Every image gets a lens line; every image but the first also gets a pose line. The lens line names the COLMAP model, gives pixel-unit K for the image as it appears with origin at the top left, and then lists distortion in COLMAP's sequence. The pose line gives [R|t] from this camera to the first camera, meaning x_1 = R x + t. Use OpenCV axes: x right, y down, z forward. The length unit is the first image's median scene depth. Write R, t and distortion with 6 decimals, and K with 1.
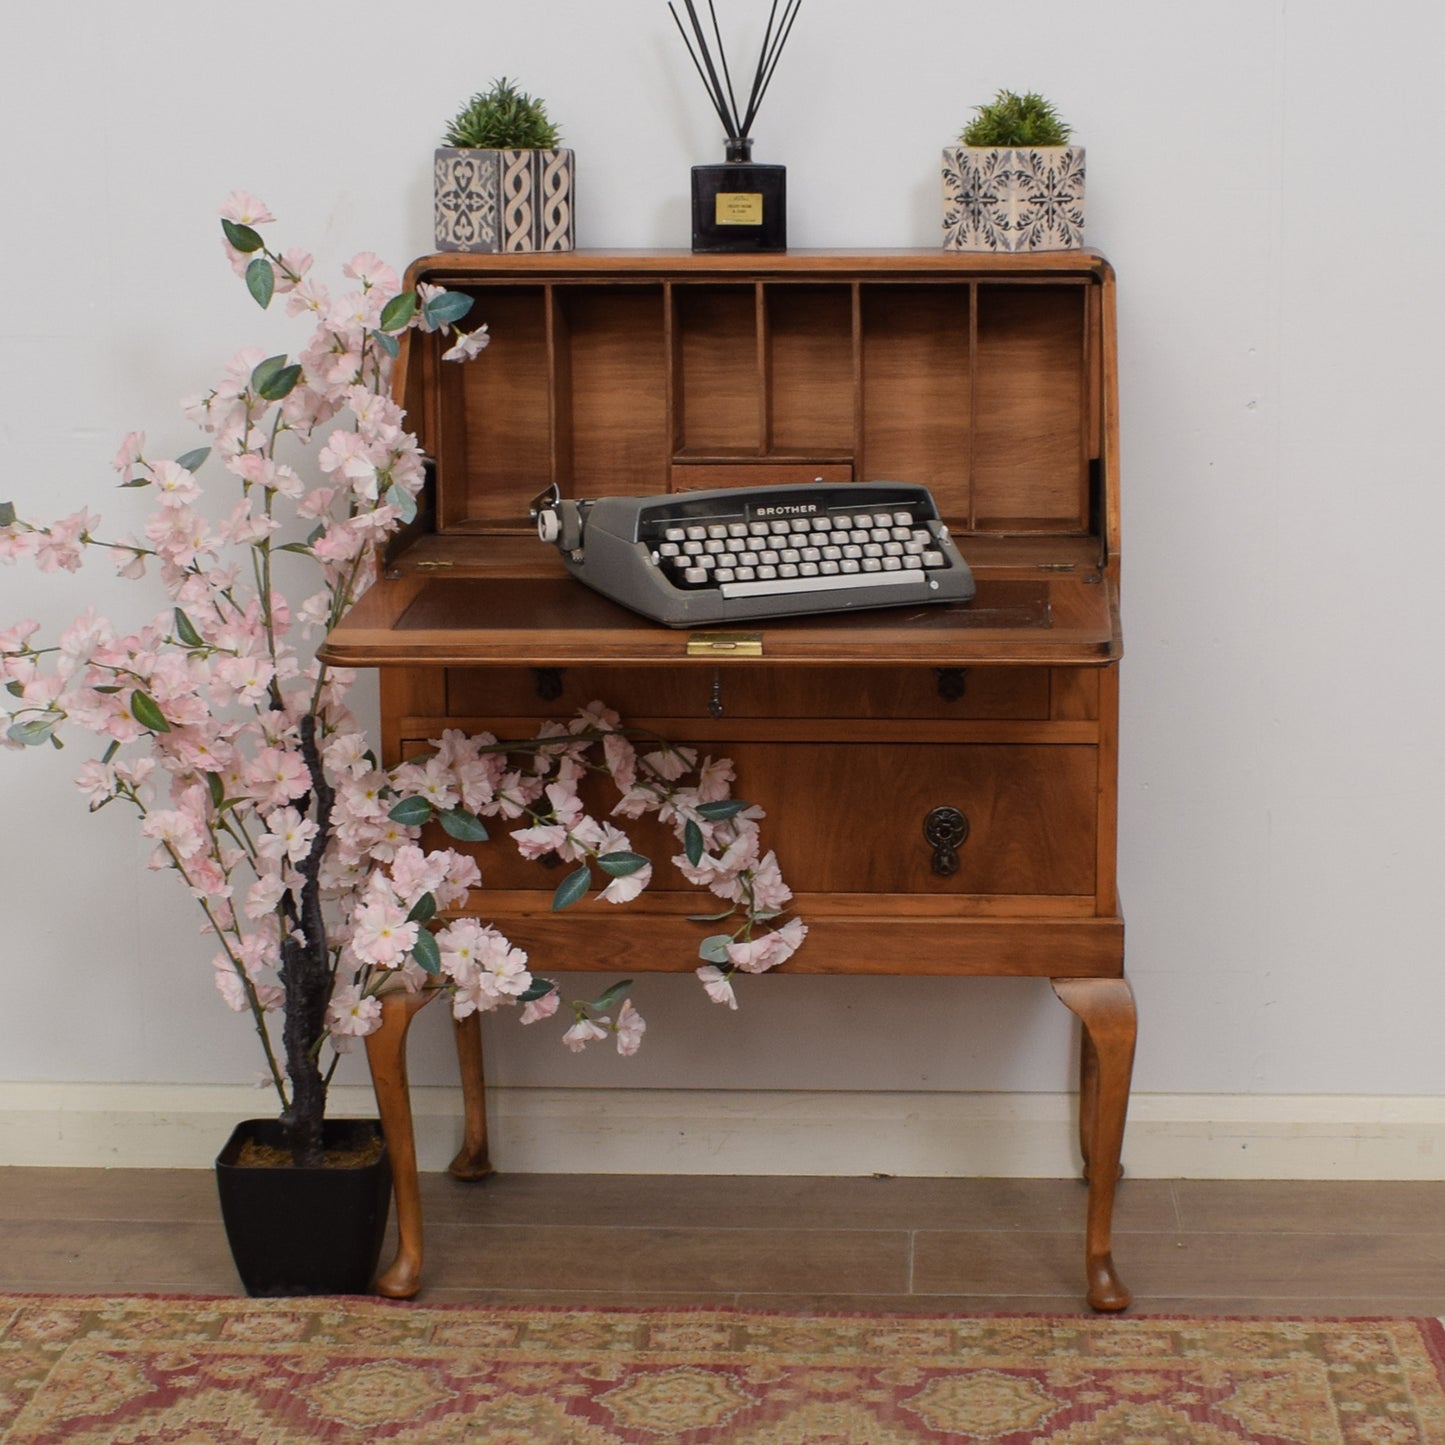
lens RADIAL K [[3191.8, 0, 737.0], [0, 3191.8, 836.3], [0, 0, 1]] dist [-0.083123, 0.000000]
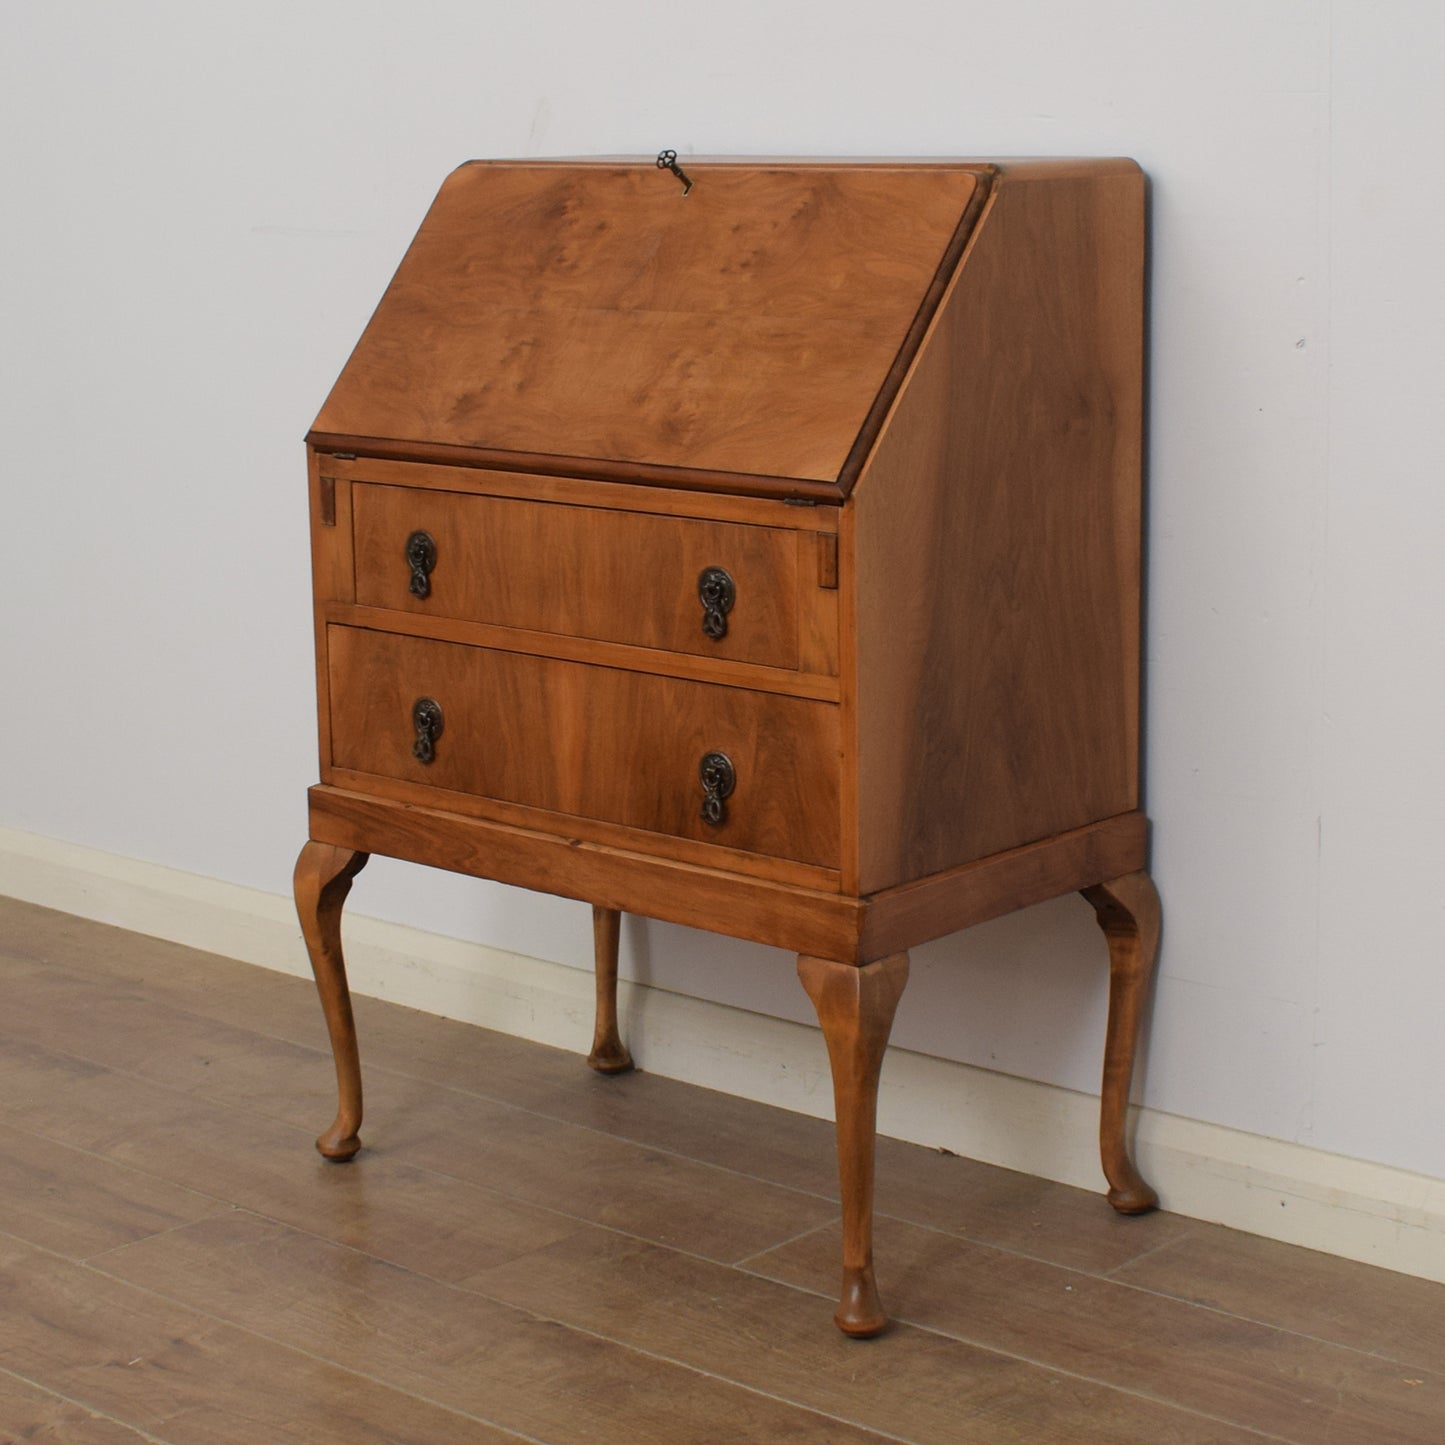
lens RADIAL K [[2944.4, 0, 731.5], [0, 2944.4, 715.2], [0, 0, 1]] dist [-0.085185, 0.000000]
pose [[0.794011, 0.119628, -0.596017, 0.562382], [-0.121721, 0.991877, 0.036925, -0.050661], [0.595593, 0.043229, 0.802122, 0.303391]]
